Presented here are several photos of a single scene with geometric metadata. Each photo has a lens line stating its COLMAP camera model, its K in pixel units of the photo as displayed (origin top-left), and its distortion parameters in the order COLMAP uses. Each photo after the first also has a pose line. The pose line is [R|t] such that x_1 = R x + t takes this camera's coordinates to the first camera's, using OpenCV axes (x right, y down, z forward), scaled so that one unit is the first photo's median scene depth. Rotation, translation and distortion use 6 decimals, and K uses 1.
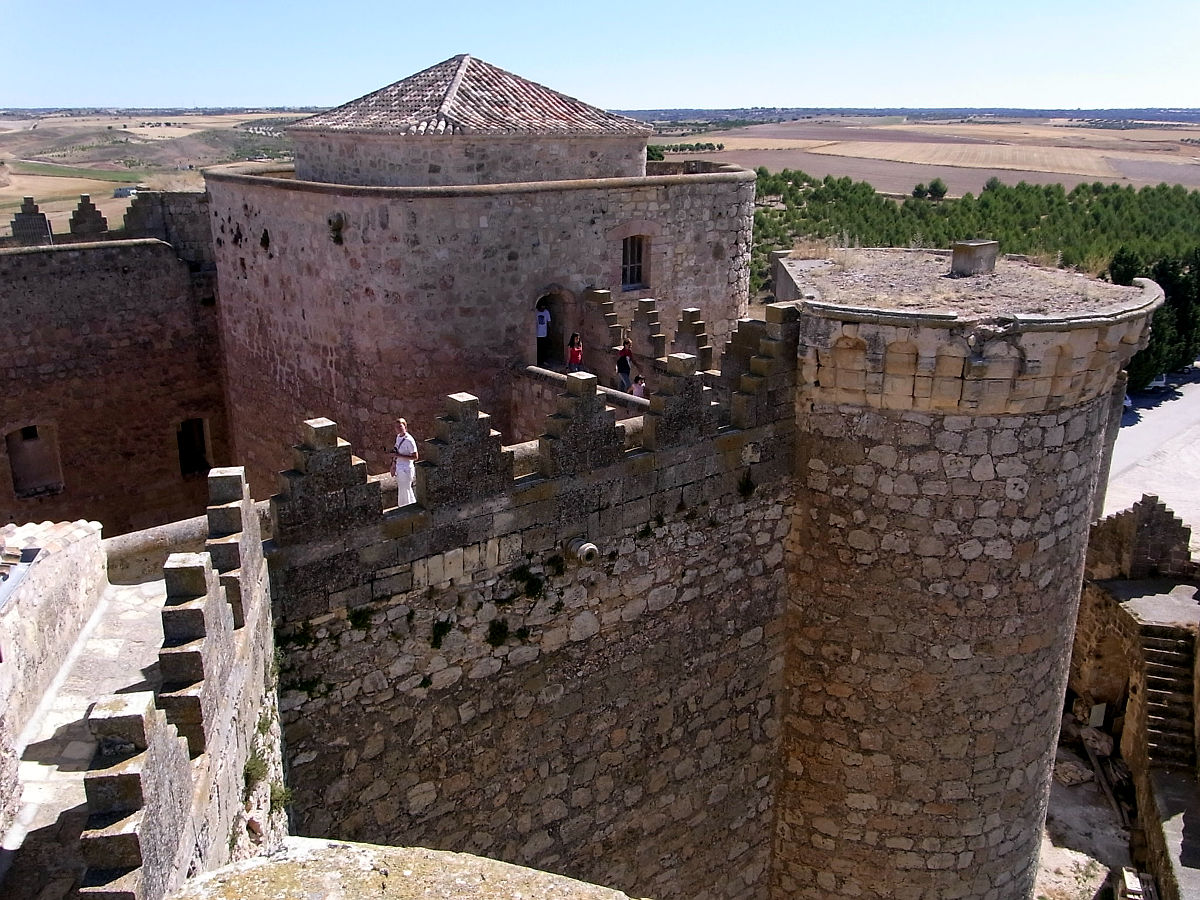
lens RADIAL K [[1097.9, 0, 600.0], [0, 1097.9, 450.0], [0, 0, 1]] dist [-0.169941, 0.003916]
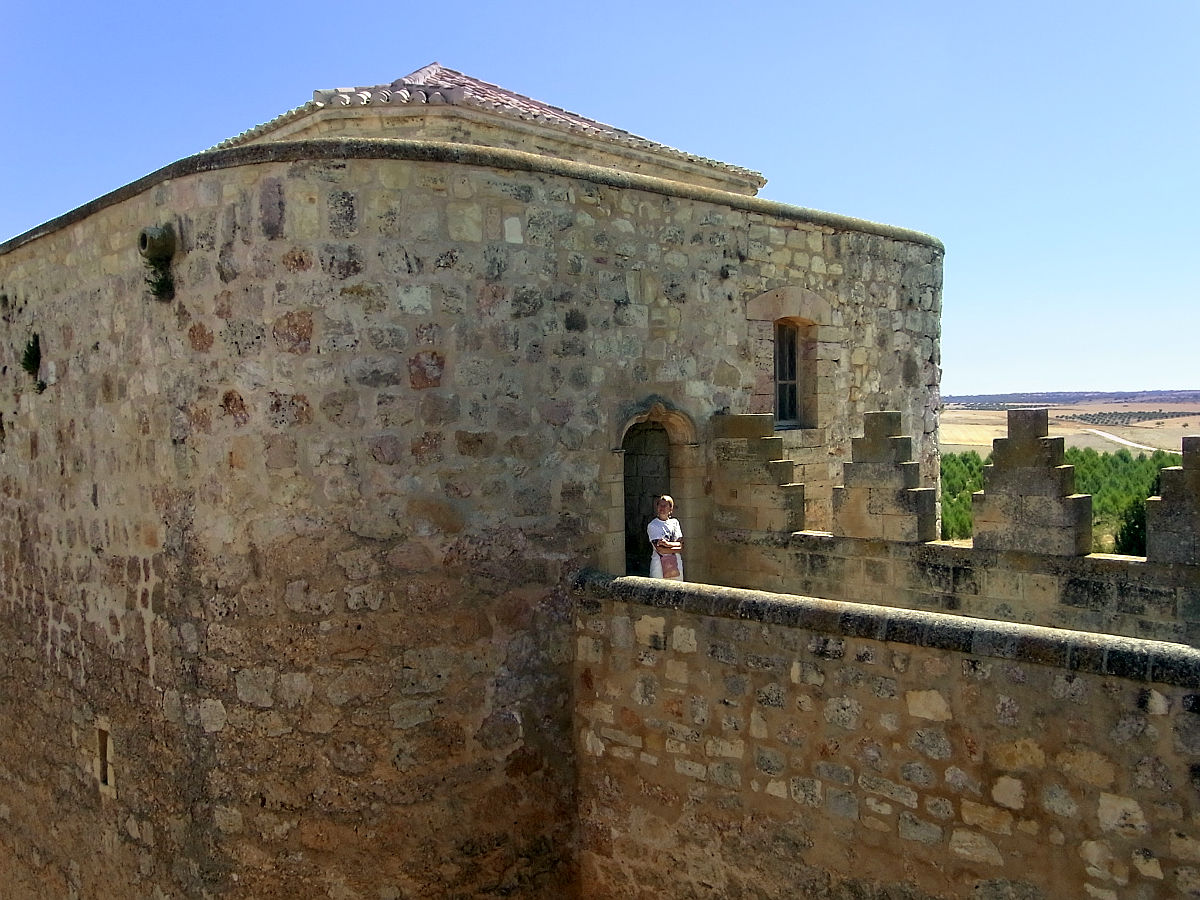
lens RADIAL K [[1038.5, 0, 603.3], [0, 1038.5, 397.2], [0, 0, 1]] dist [-0.085144, 0.103449]
pose [[0.995352, -0.030012, 0.091502, -0.105254], [0.058049, 0.945147, -0.321445, -0.014012], [-0.076836, 0.325263, 0.942497, 0.601618]]
